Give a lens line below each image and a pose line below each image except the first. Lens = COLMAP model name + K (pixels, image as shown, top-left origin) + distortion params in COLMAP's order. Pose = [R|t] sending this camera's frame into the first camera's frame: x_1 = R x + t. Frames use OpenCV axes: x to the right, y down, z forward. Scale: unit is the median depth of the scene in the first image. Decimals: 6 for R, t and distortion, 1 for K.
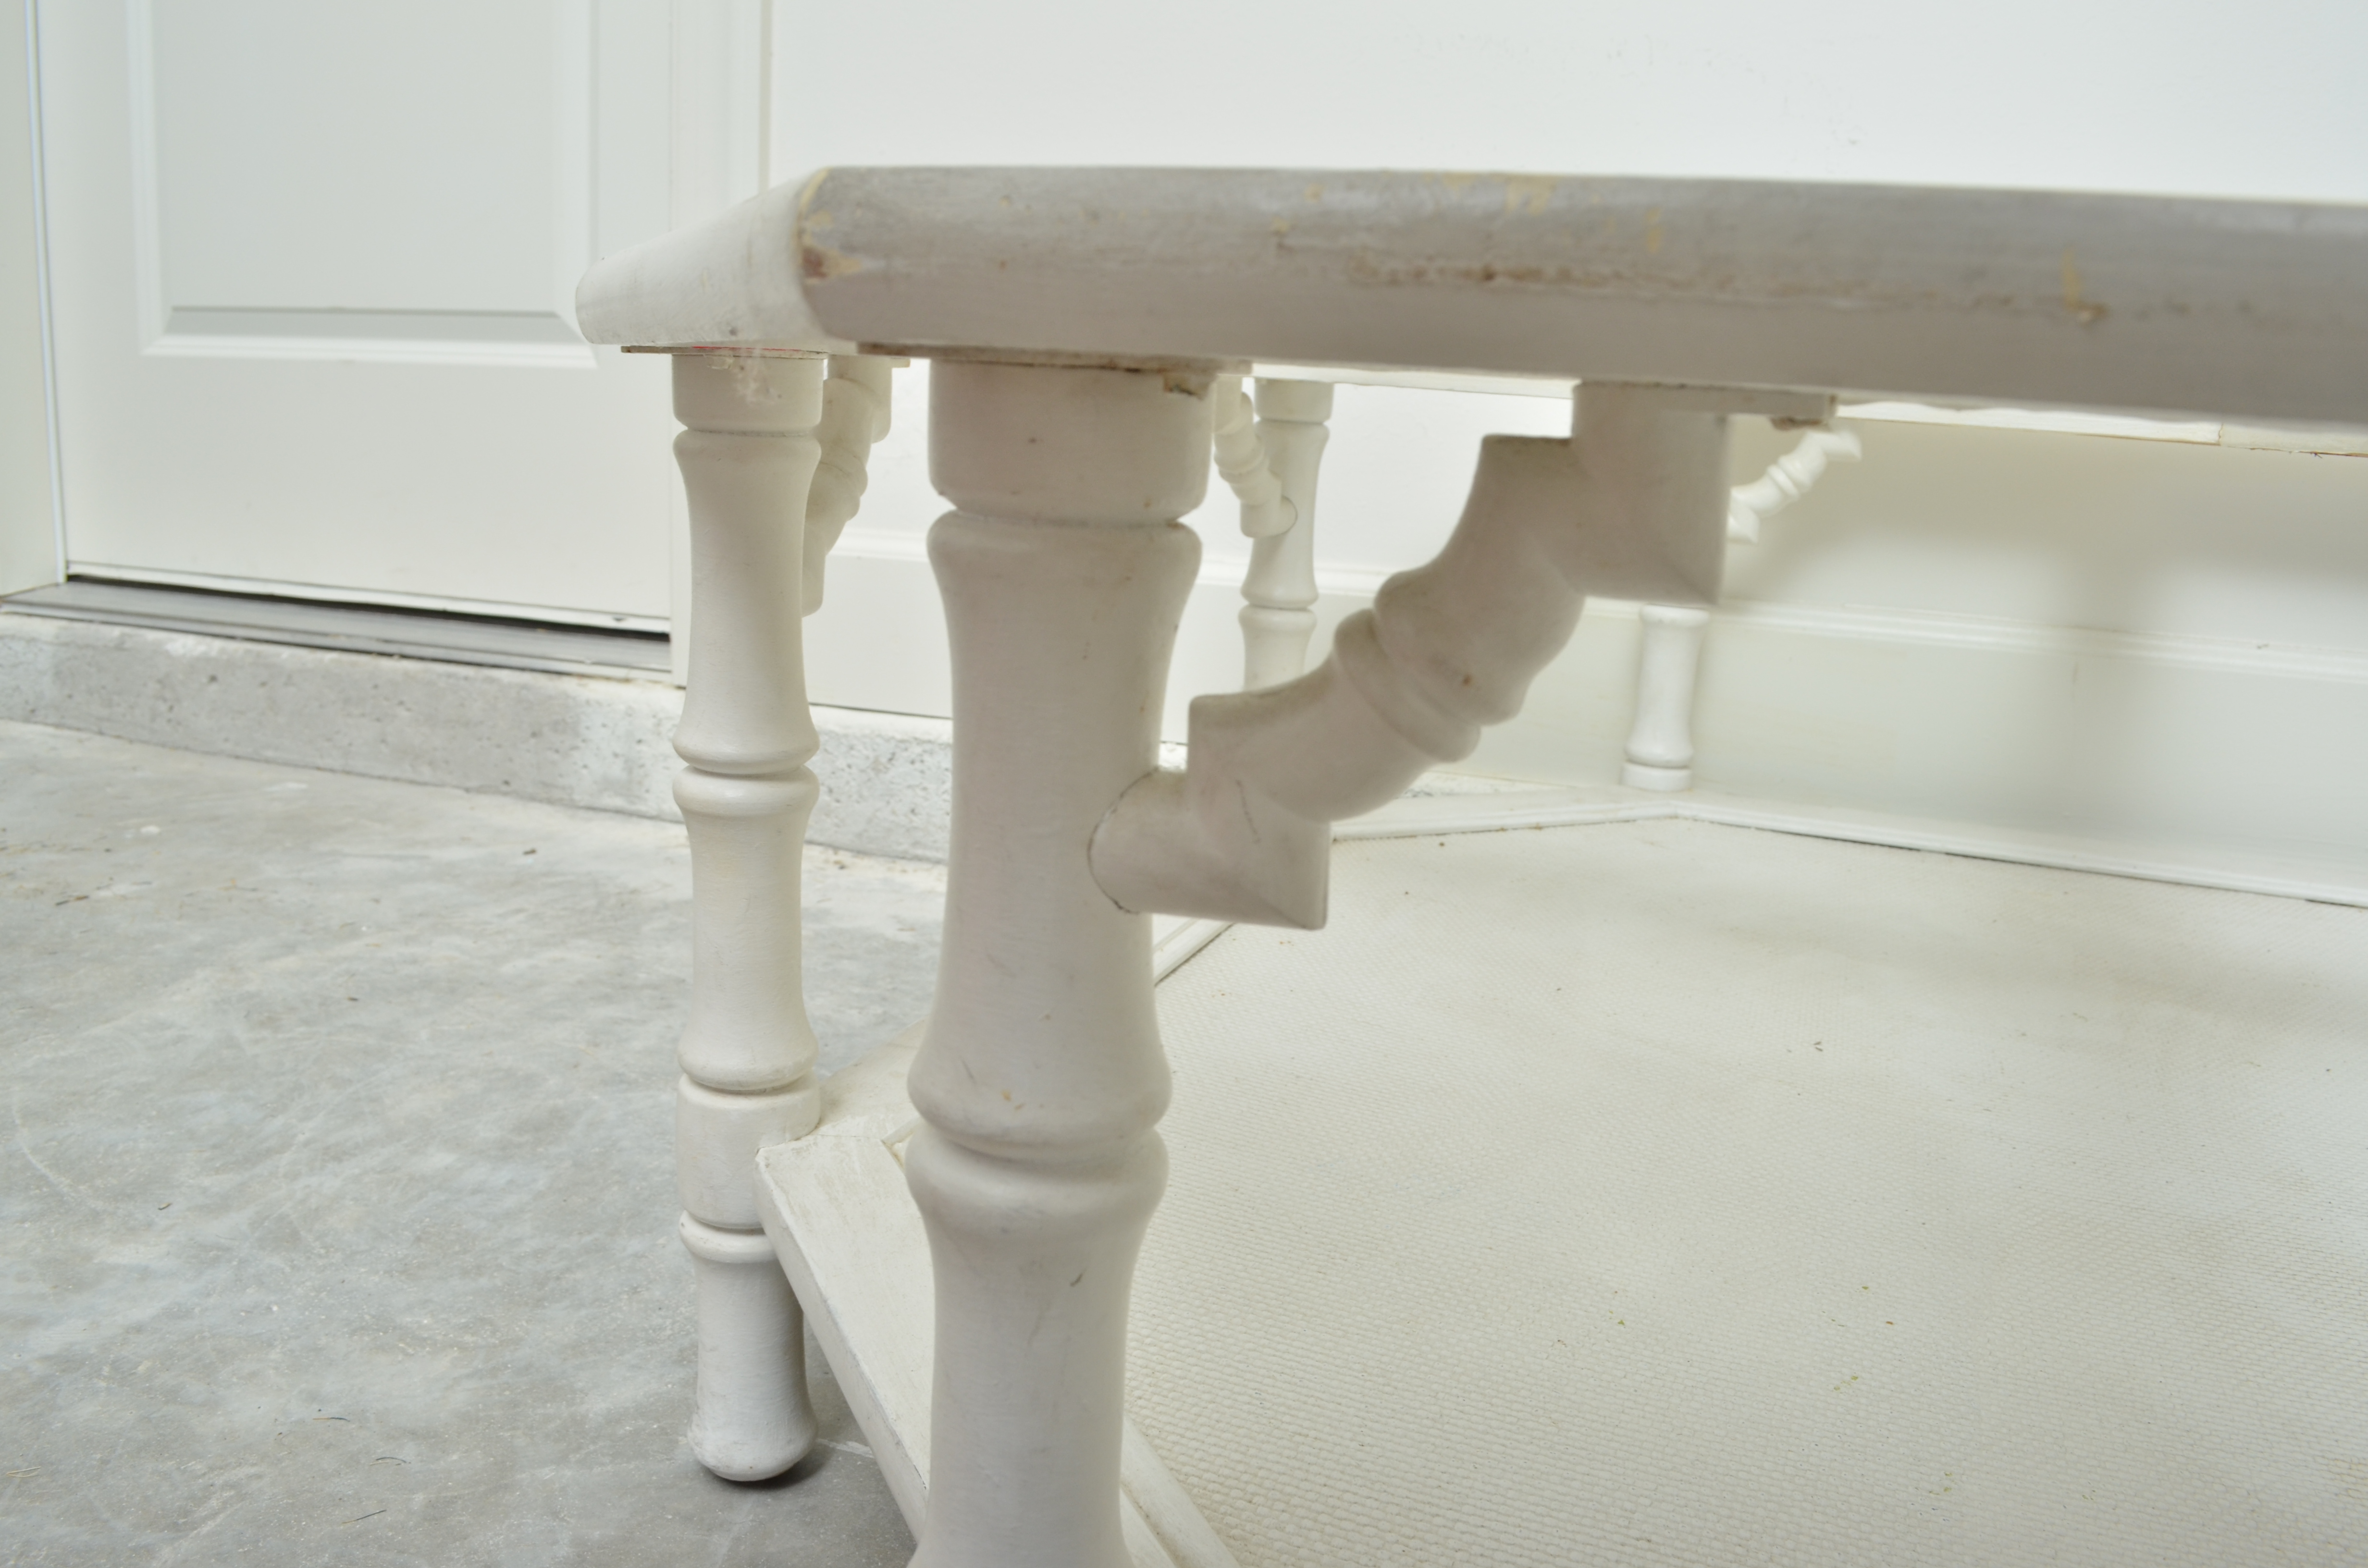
lens RADIAL K [[1787.2, 0, 1185.3], [0, 1787.2, 778.3], [0, 0, 1]] dist [-0.099511, 0.023658]
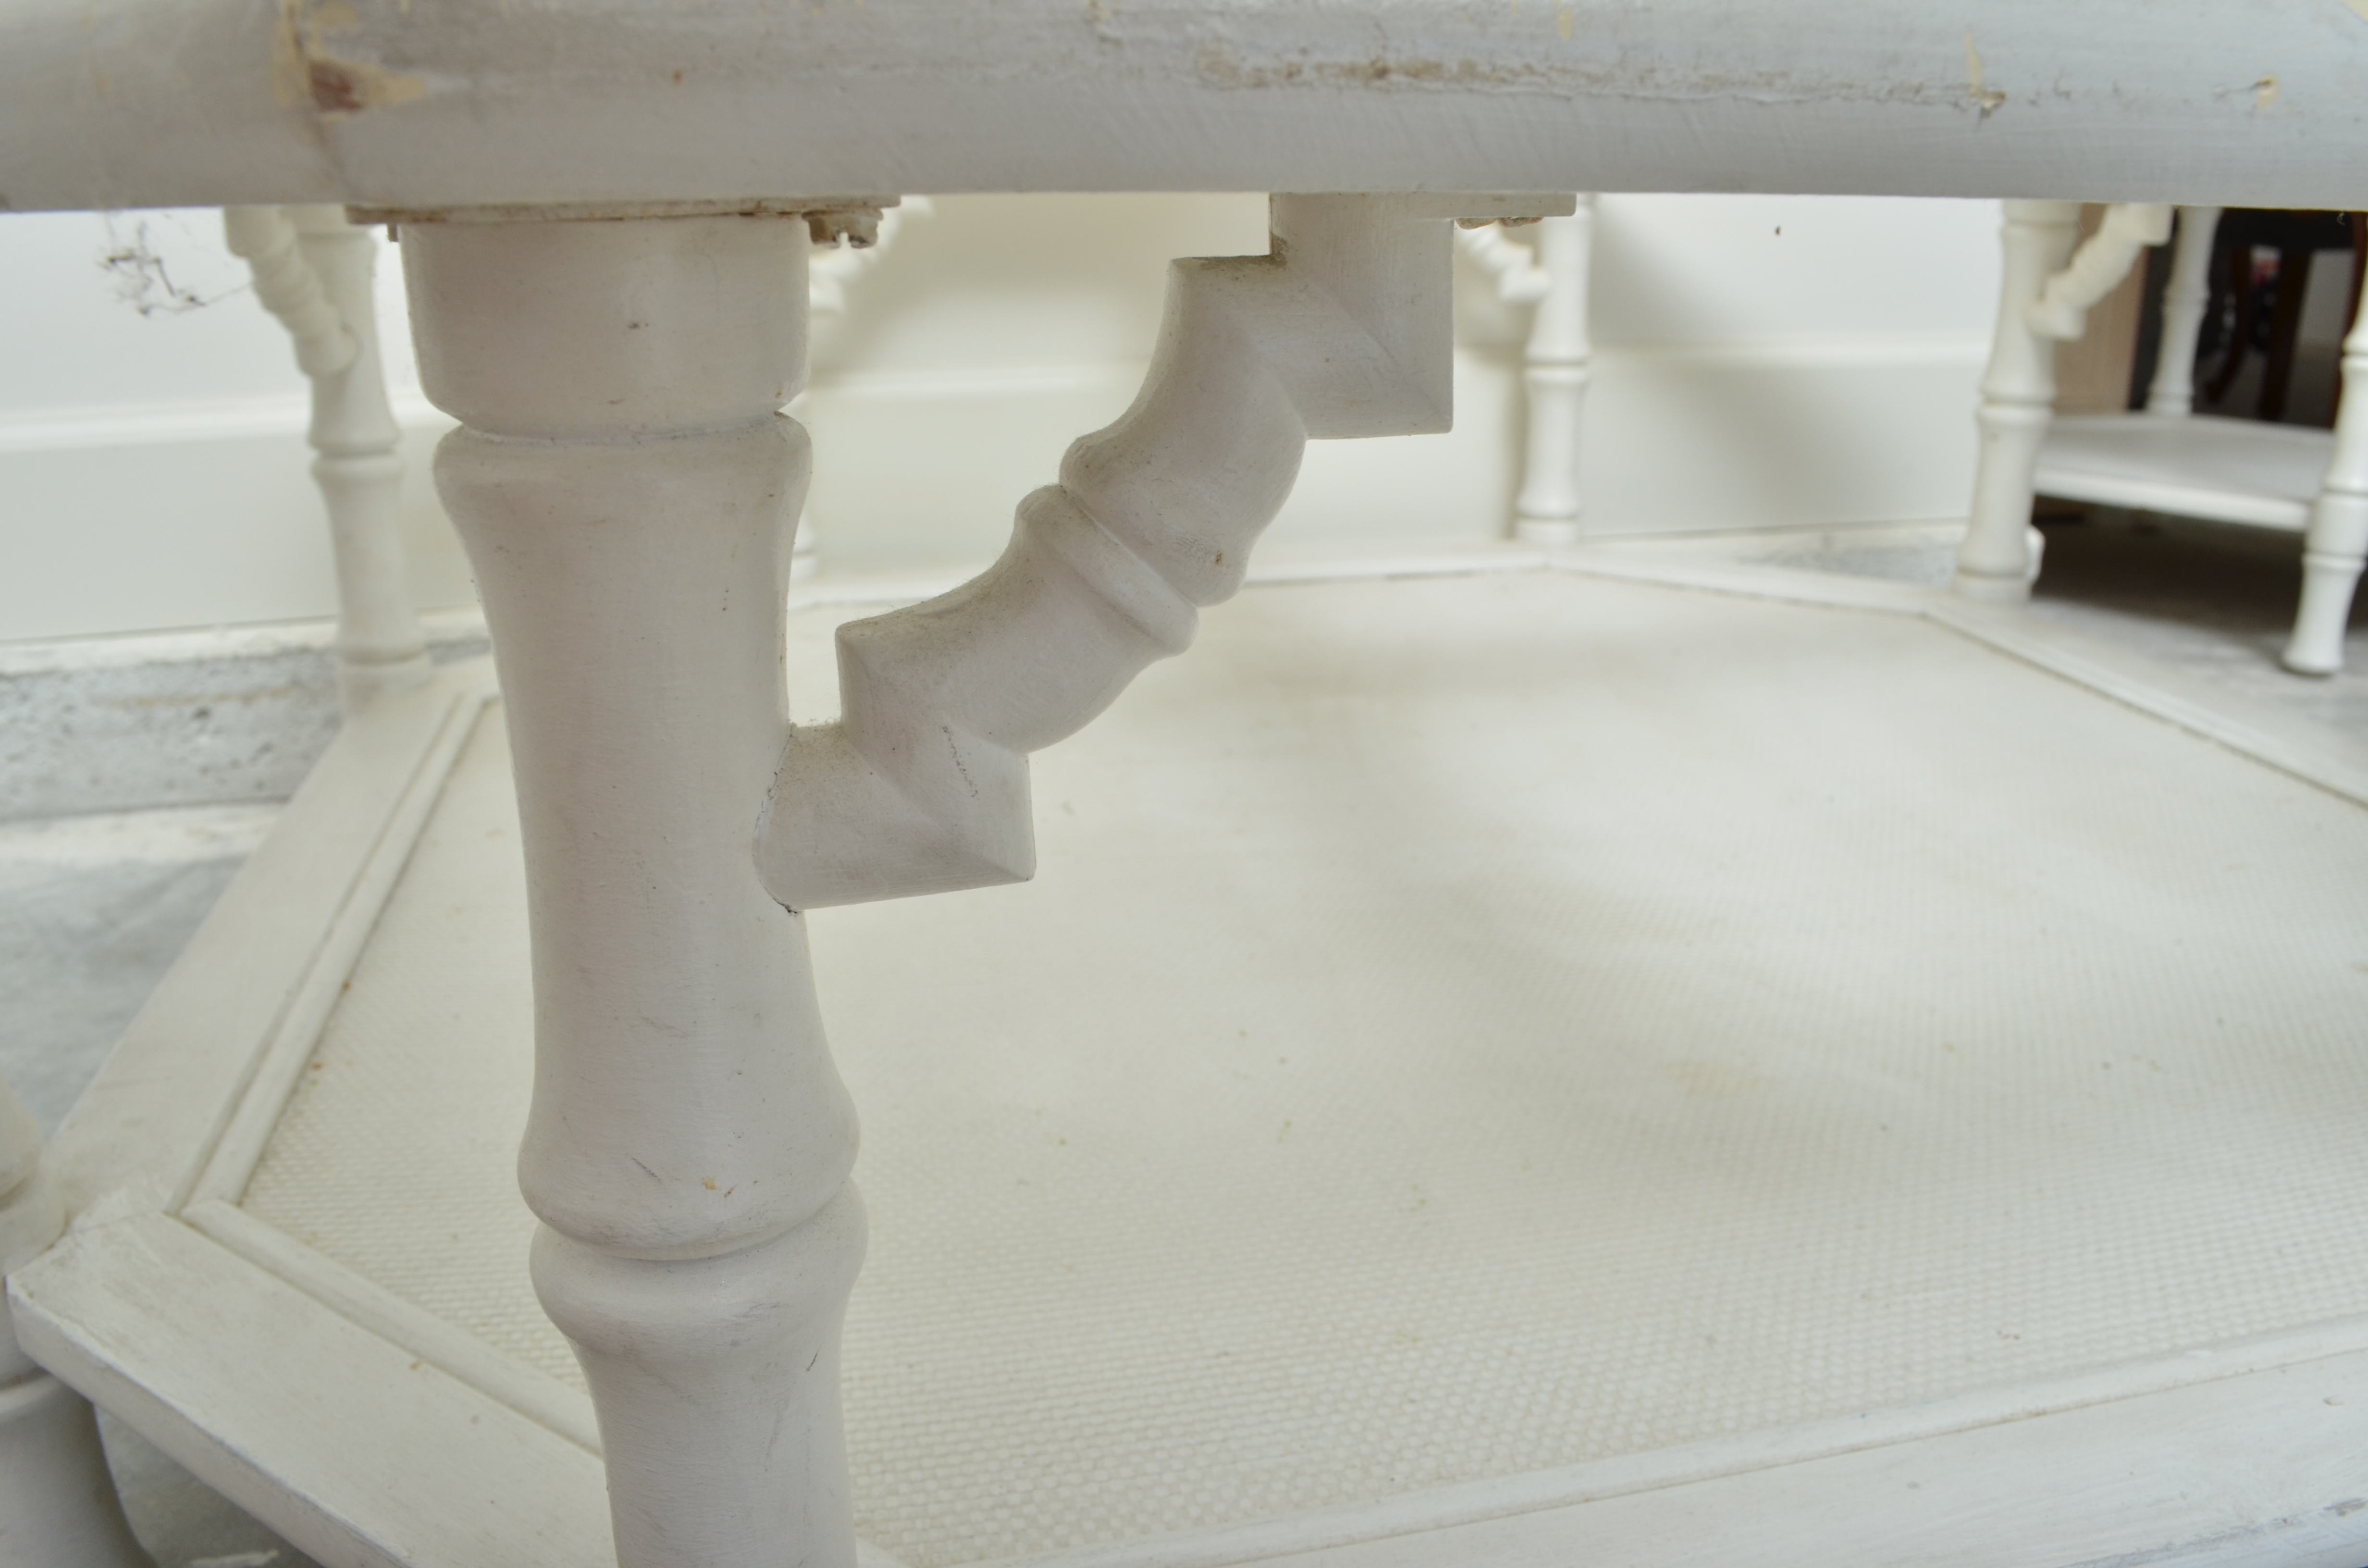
lens RADIAL K [[1787.2, 0, 1210.9], [0, 1787.2, 795.7], [0, 0, 1]] dist [-0.099511, 0.023658]
pose [[0.836136, -0.232016, 0.497037, -0.251283], [0.161910, 0.970158, 0.180497, -0.085710], [-0.524082, -0.070445, 0.848749, 0.239742]]
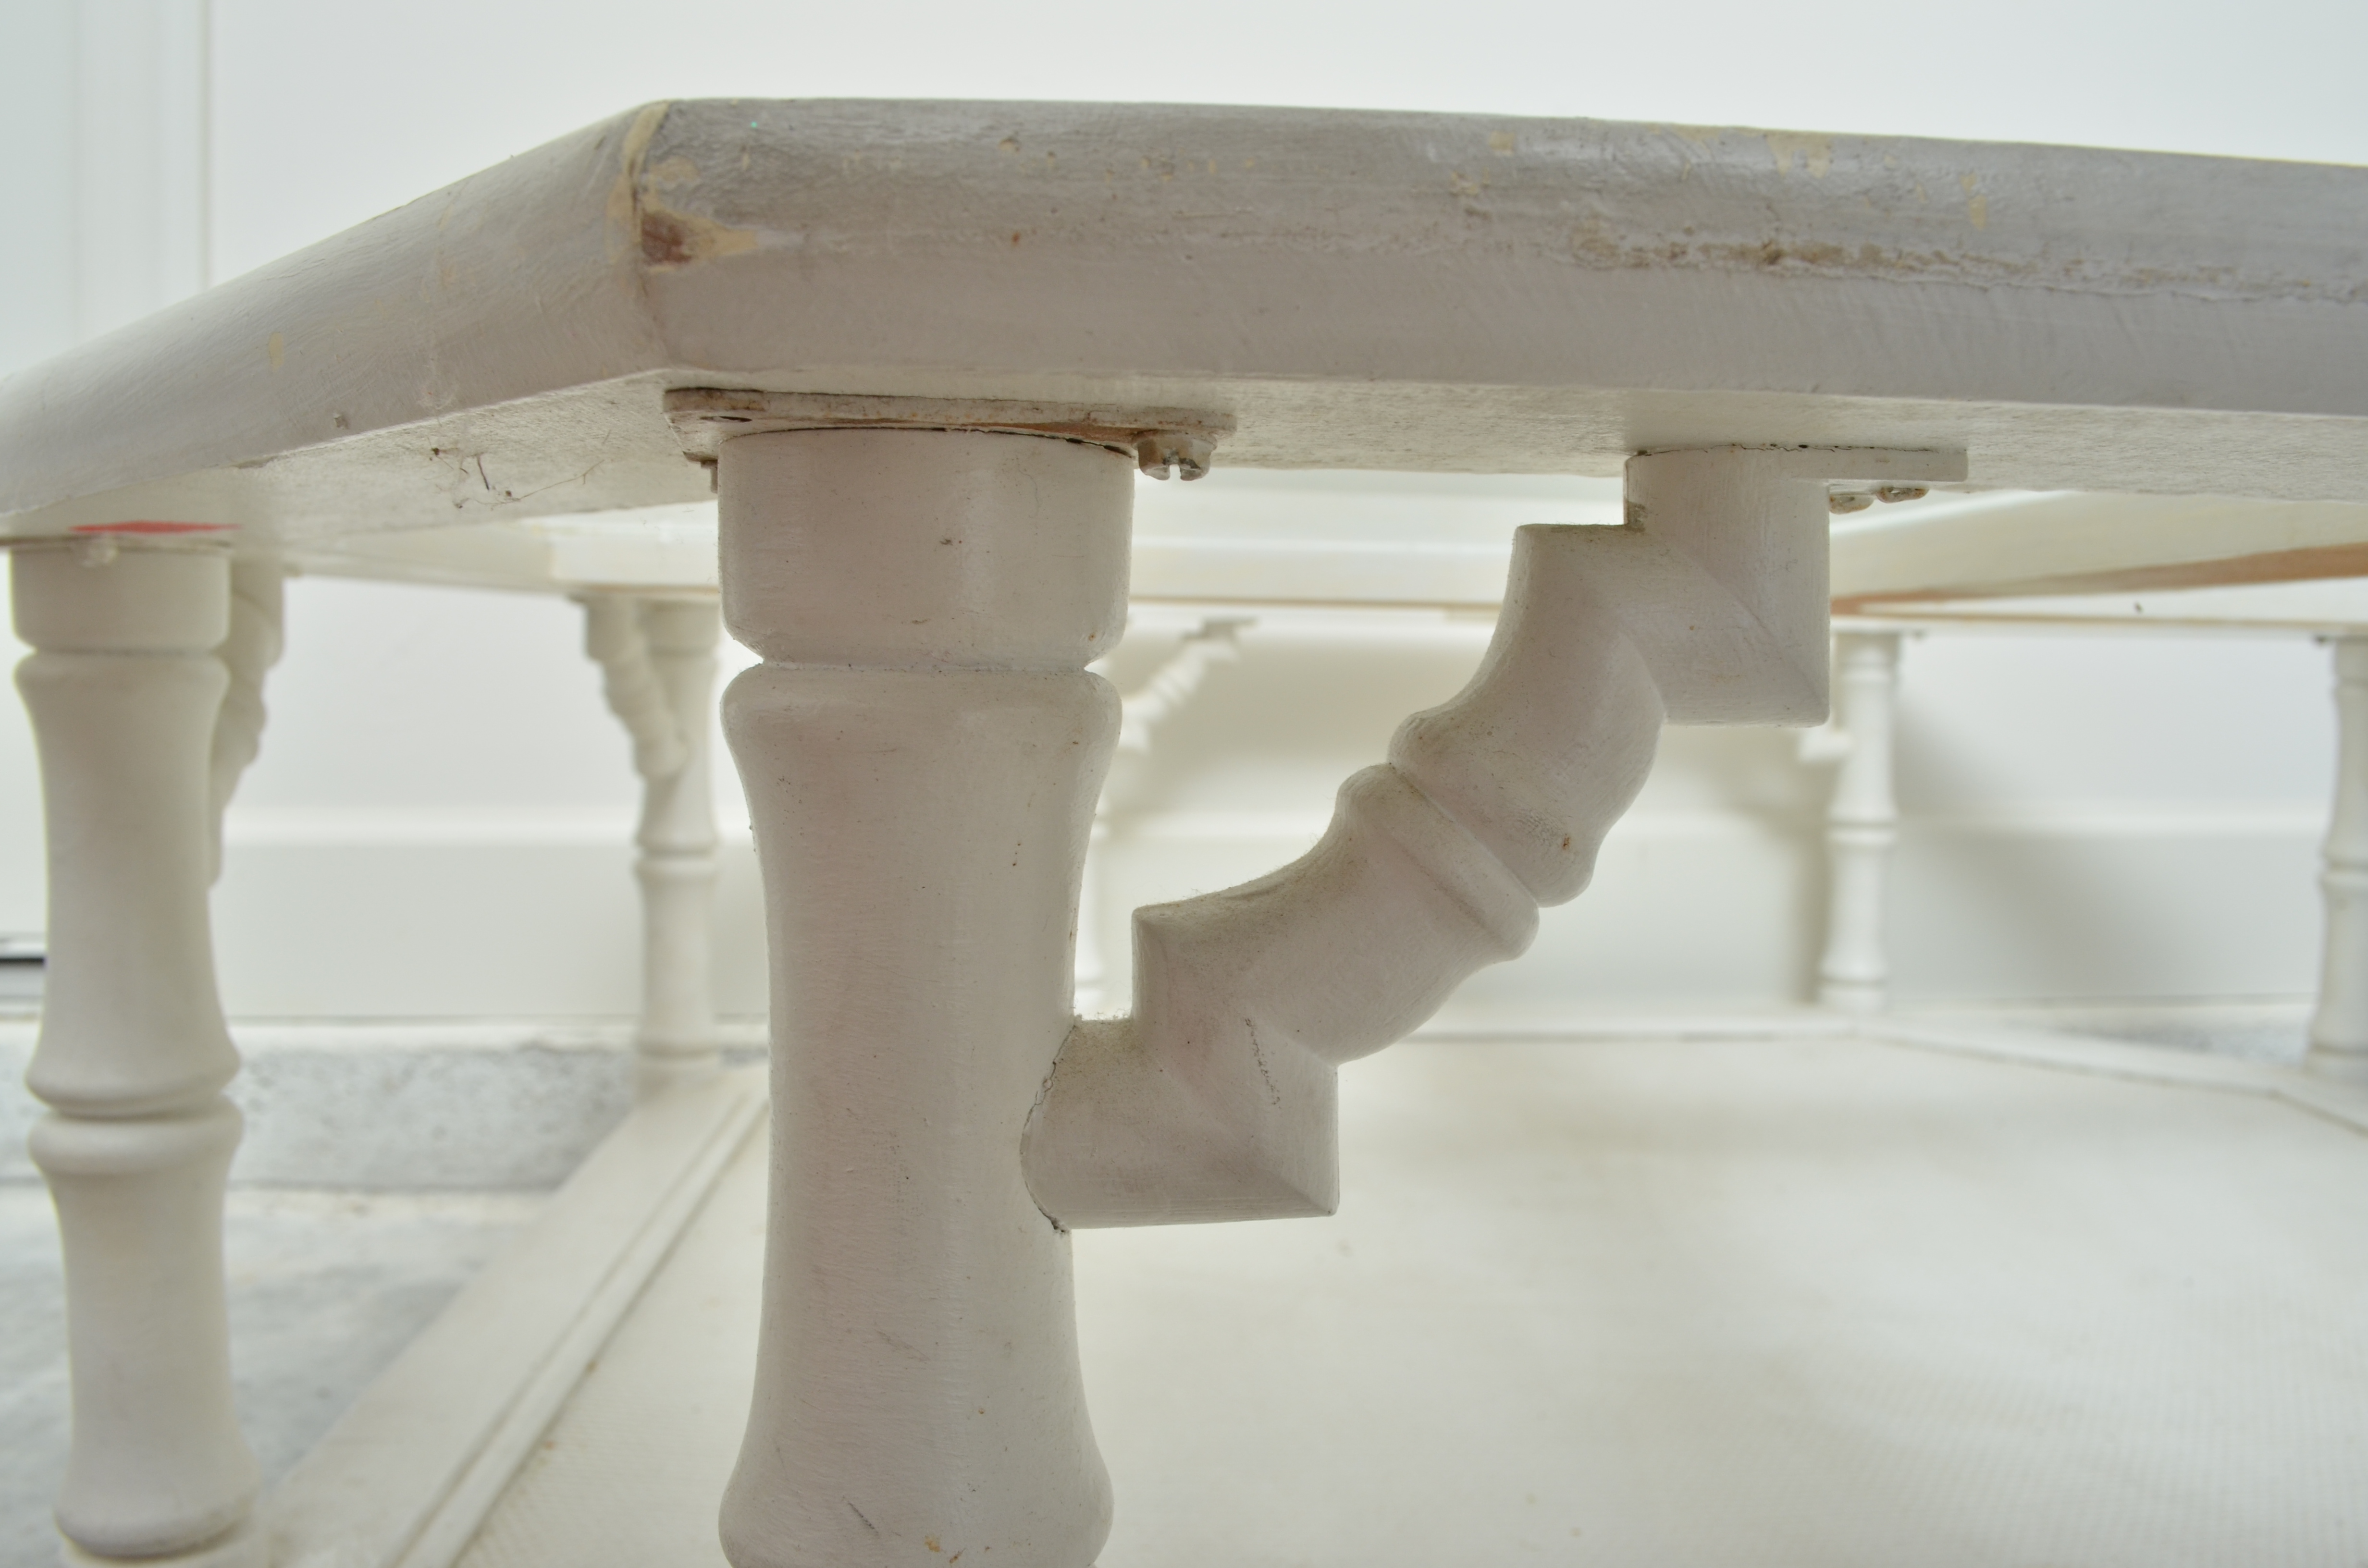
lens RADIAL K [[1787.2, 0, 1215.1], [0, 1787.2, 789.1], [0, 0, 1]] dist [-0.099511, 0.023658]
pose [[0.913014, -0.071204, 0.401666, -0.236222], [0.121839, 0.987302, -0.101929, -0.016587], [-0.389308, 0.142001, 0.910096, 0.325129]]
